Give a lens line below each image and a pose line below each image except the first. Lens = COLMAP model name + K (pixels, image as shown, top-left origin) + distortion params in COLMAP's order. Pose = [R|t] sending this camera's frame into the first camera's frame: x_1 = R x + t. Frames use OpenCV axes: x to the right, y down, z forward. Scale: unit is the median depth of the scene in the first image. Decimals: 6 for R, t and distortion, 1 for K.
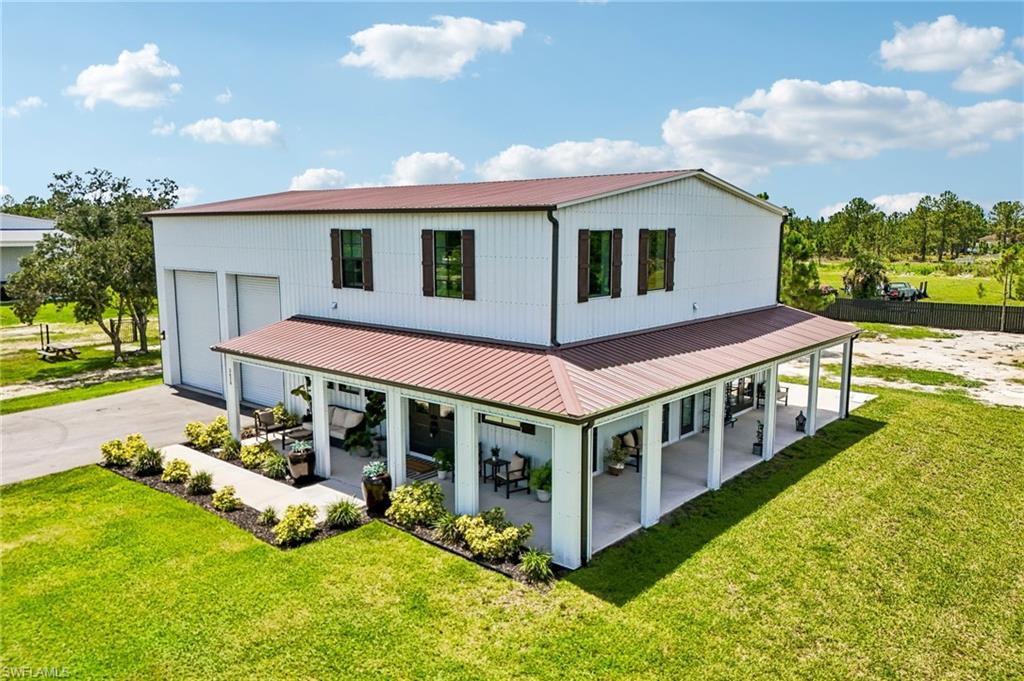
lens RADIAL K [[753.1, 0, 512.0], [0, 753.1, 340.5], [0, 0, 1]] dist [0.067639, -0.068380]
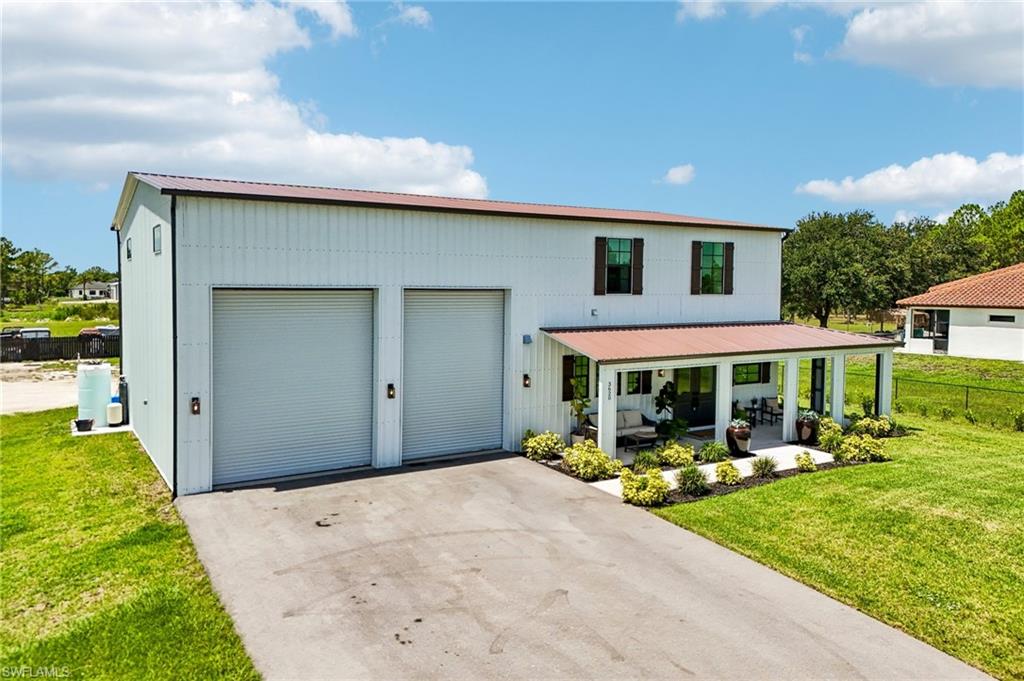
lens RADIAL K [[753.1, 0, 512.0], [0, 753.1, 340.5], [0, 0, 1]] dist [0.067639, -0.068380]
pose [[0.364317, -0.116281, 0.923987, -1.306416], [0.096664, 0.991536, 0.086668, -0.114041], [-0.926245, 0.057742, 0.372474, 0.772950]]
